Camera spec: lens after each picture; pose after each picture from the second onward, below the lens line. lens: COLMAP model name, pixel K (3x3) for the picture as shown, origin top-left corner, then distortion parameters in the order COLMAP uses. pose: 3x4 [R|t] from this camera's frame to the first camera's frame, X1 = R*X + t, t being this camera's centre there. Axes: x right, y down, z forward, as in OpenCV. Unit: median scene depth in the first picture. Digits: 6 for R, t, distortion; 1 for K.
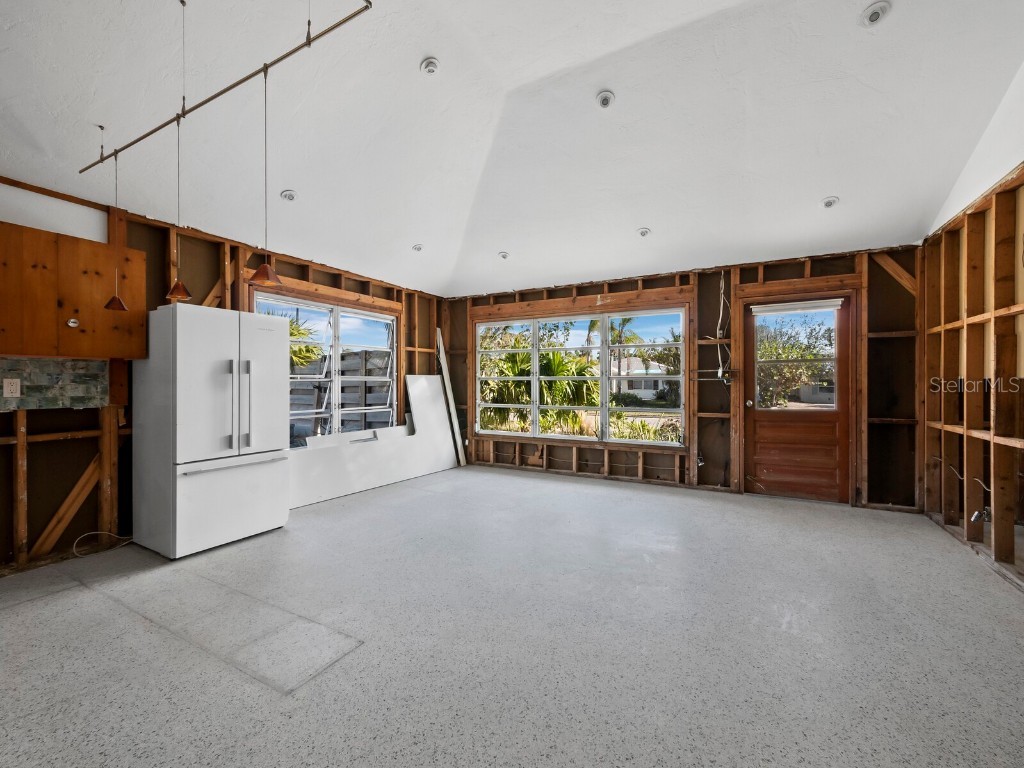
lens RADIAL K [[433.3, 0, 507.9], [0, 433.3, 384.6], [0, 0, 1]] dist [0.001280, 0.000360]
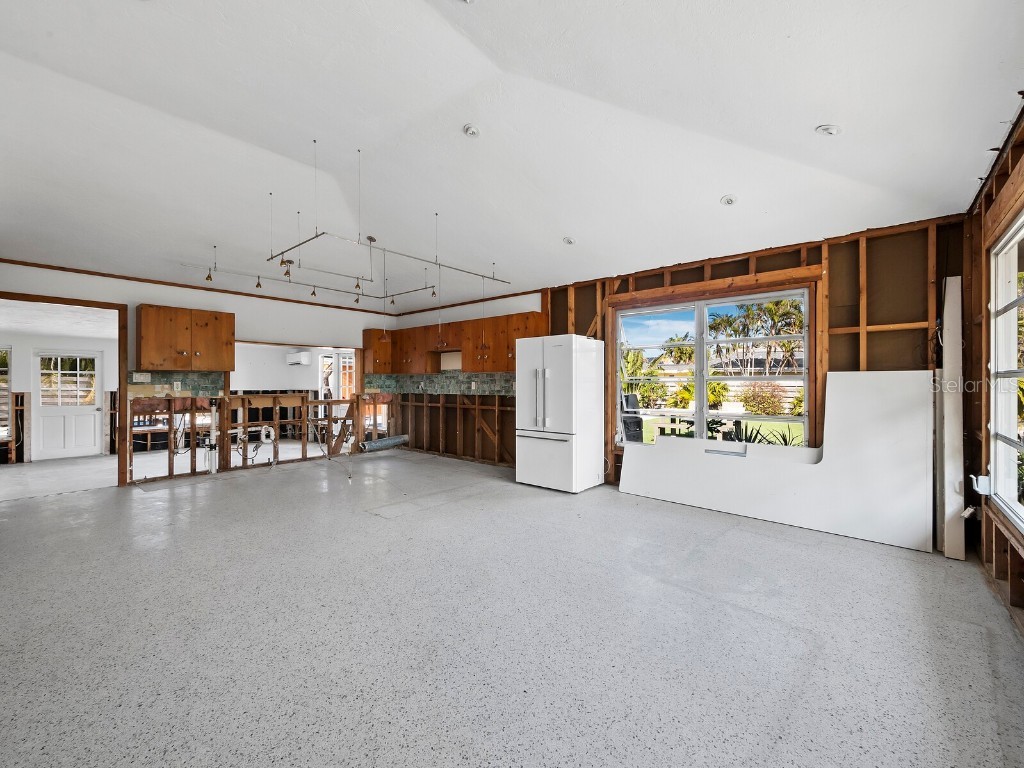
lens RADIAL K [[433.3, 0, 507.9], [0, 433.3, 384.6], [0, 0, 1]] dist [0.001280, 0.000360]
pose [[-0.205803, 0.002037, -0.978591, 1.034933], [-0.005637, 0.999979, 0.003267, -0.006330], [0.978577, 0.006189, -0.205787, 1.380637]]
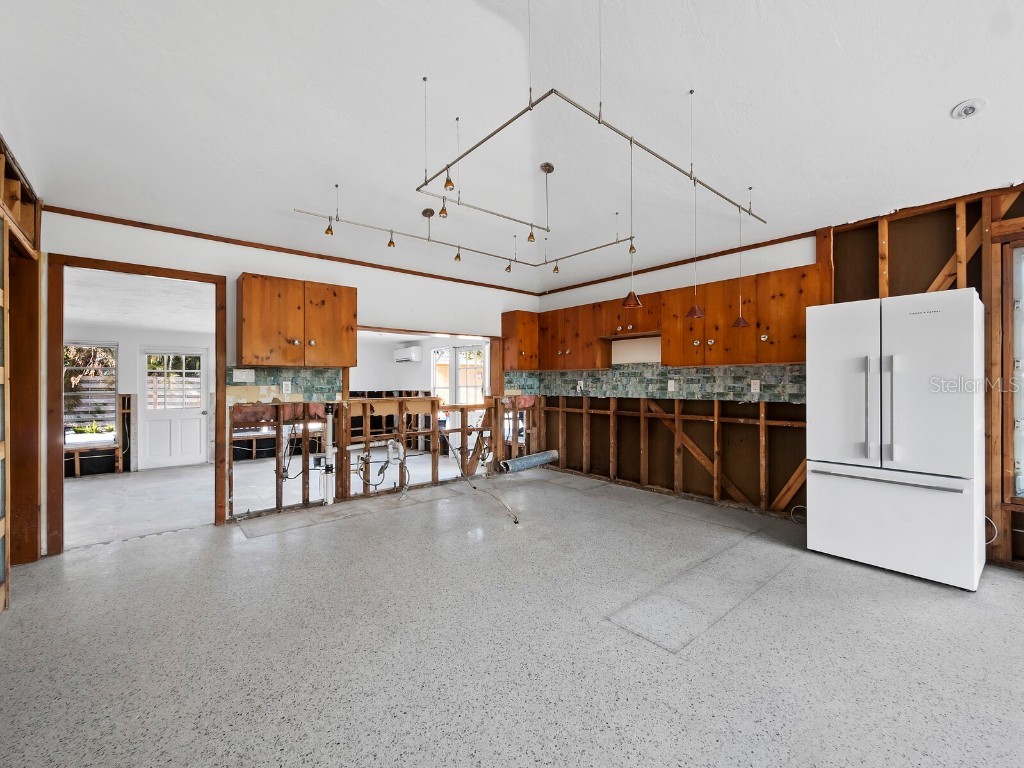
lens RADIAL K [[432.0, 0, 508.3], [0, 432.0, 382.2], [0, 0, 1]] dist [-0.001488, 0.000144]
pose [[-0.360716, -0.000564, -0.932676, 0.500011], [-0.002444, 0.999997, 0.000341, -0.004015], [0.932673, 0.002403, -0.360716, 0.722738]]
